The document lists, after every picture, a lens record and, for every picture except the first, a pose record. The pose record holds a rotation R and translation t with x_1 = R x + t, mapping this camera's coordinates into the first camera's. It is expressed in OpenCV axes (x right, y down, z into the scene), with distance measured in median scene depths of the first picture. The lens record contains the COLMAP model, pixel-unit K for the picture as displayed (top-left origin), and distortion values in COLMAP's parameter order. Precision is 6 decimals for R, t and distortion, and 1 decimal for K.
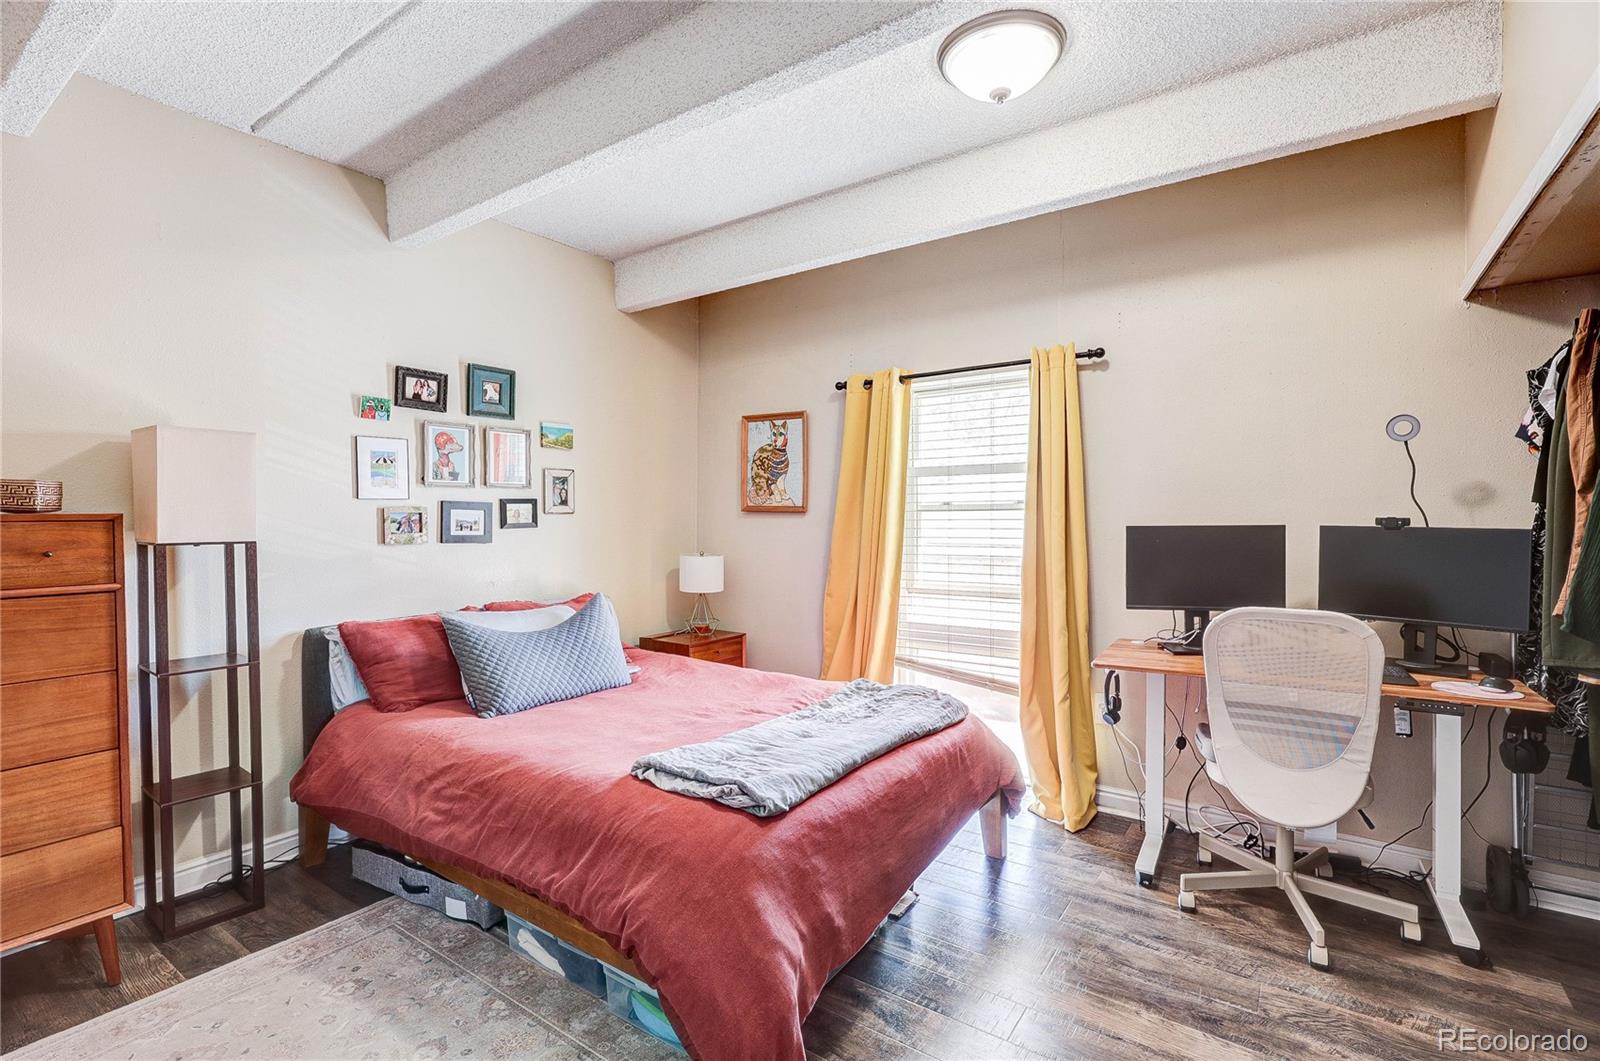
lens RADIAL K [[741.2, 0, 800.5], [0, 741.2, 536.6], [0, 0, 1]] dist [-0.001882, -0.000081]
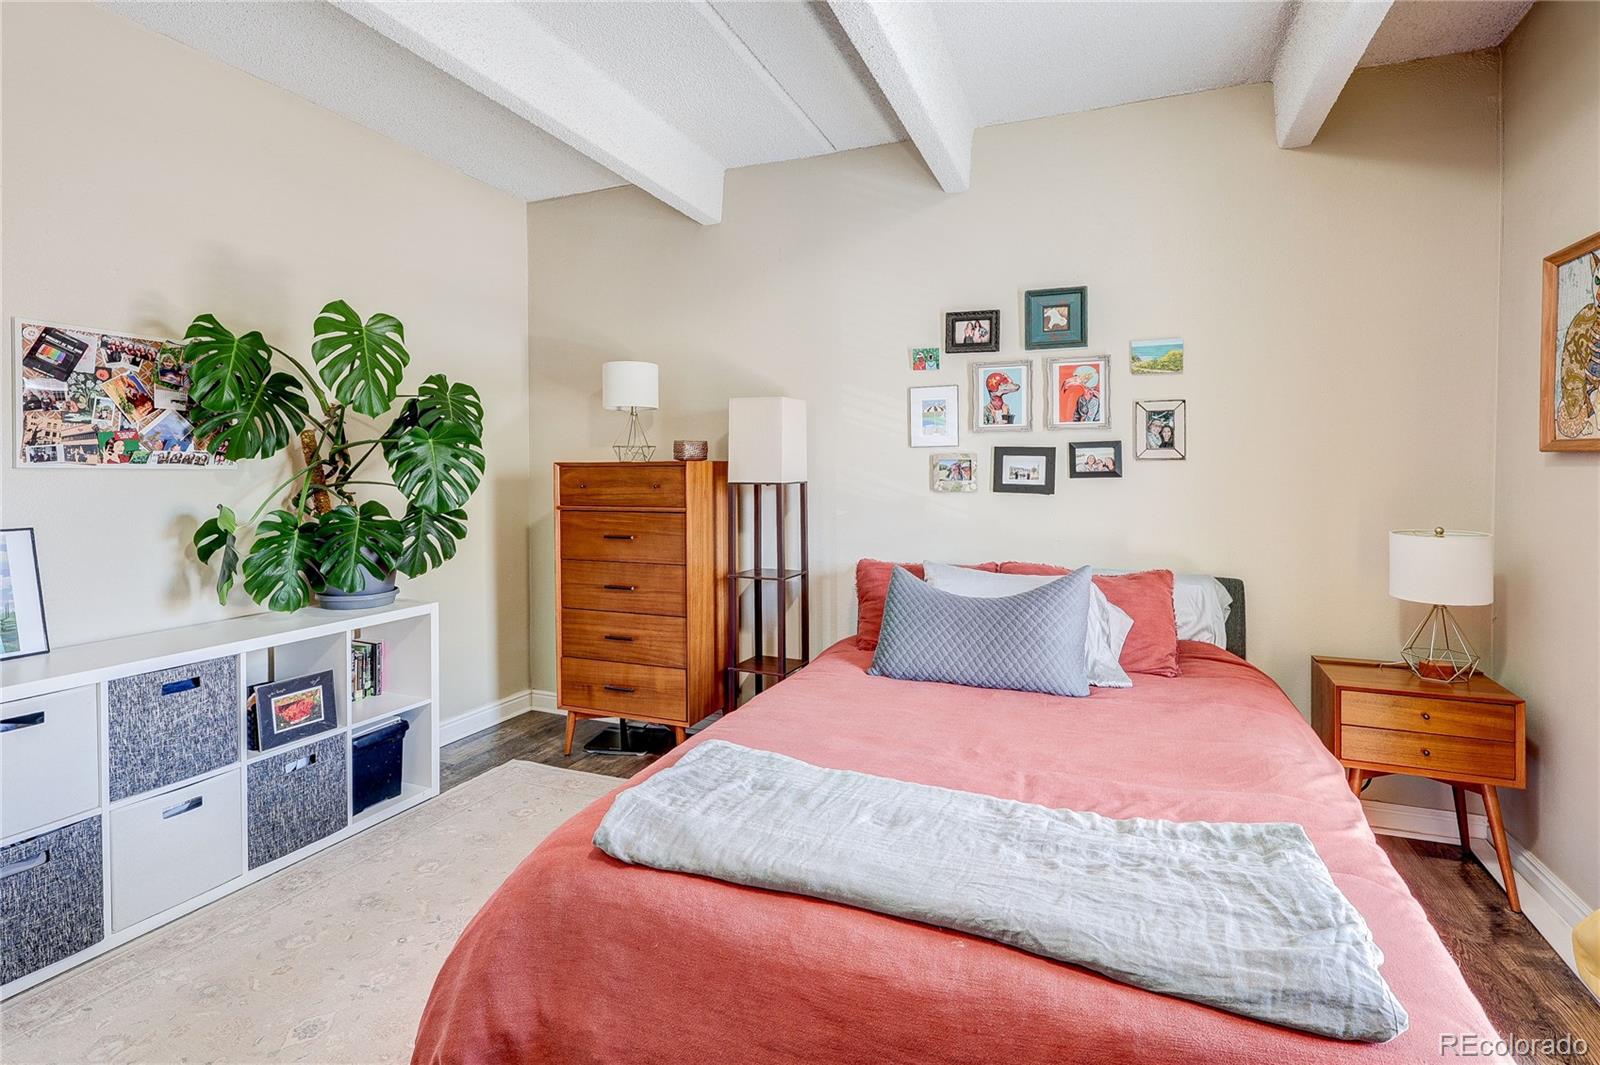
lens RADIAL K [[784.2, 0, 806.7], [0, 784.2, 476.3], [0, 0, 1]] dist [-0.003036, -0.000387]
pose [[0.225344, 0.010026, -0.974228, 0.431788], [-0.028236, 0.999594, 0.003756, -0.008151], [0.973870, 0.026662, 0.225536, 0.559086]]
